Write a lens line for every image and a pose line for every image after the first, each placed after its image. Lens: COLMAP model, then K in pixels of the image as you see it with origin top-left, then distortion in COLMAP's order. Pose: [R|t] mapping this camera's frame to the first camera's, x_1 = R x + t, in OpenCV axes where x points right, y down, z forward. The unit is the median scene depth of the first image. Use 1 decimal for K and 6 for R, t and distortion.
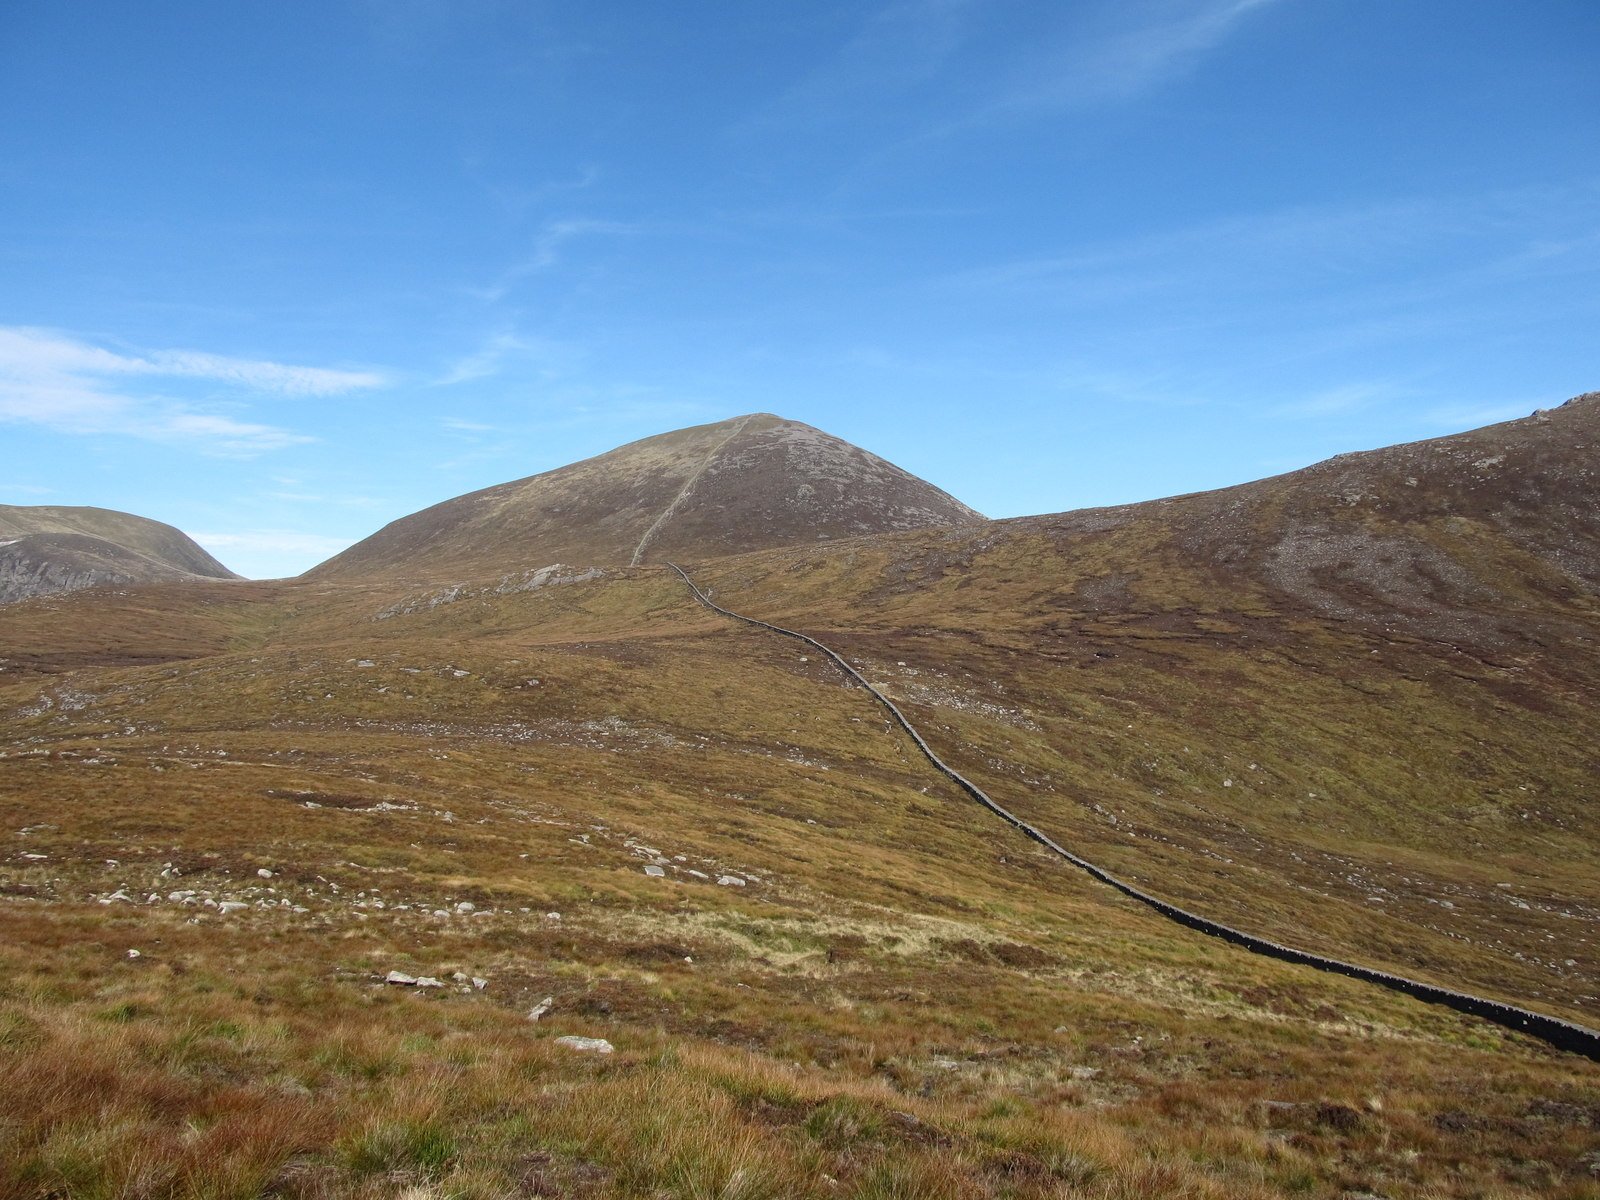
lens RADIAL K [[1248.5, 0, 798.2], [0, 1248.5, 597.4], [0, 0, 1]] dist [-0.047378, 0.001309]
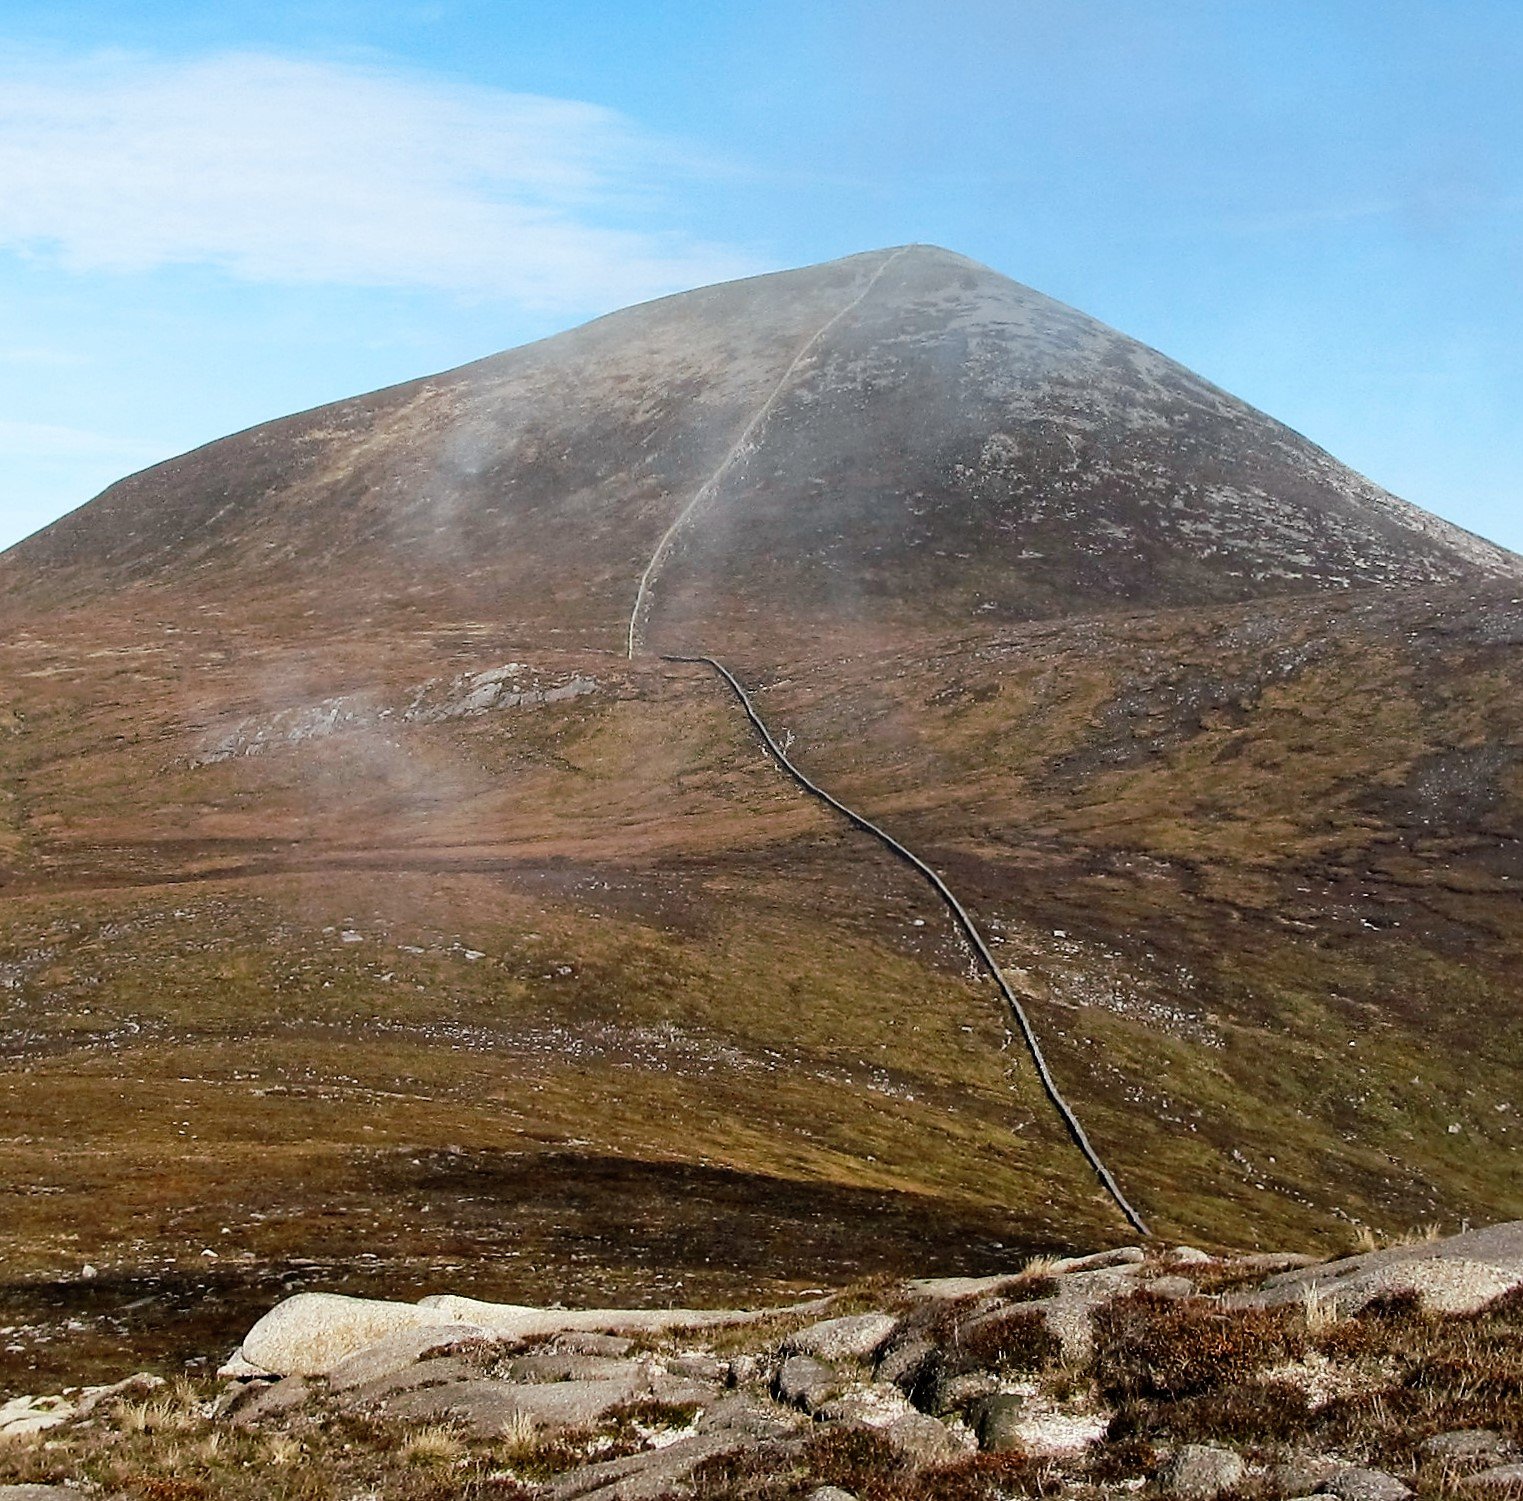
lens RADIAL K [[2724.5, 0, 761.2], [0, 2724.5, 752.1], [0, 0, 1]] dist [-0.002772, 0.000000]
pose [[0.996361, 0.027723, -0.080604, 0.021772], [-0.024810, 0.999010, 0.036920, -0.059112], [0.081548, -0.034786, 0.996062, -0.310305]]
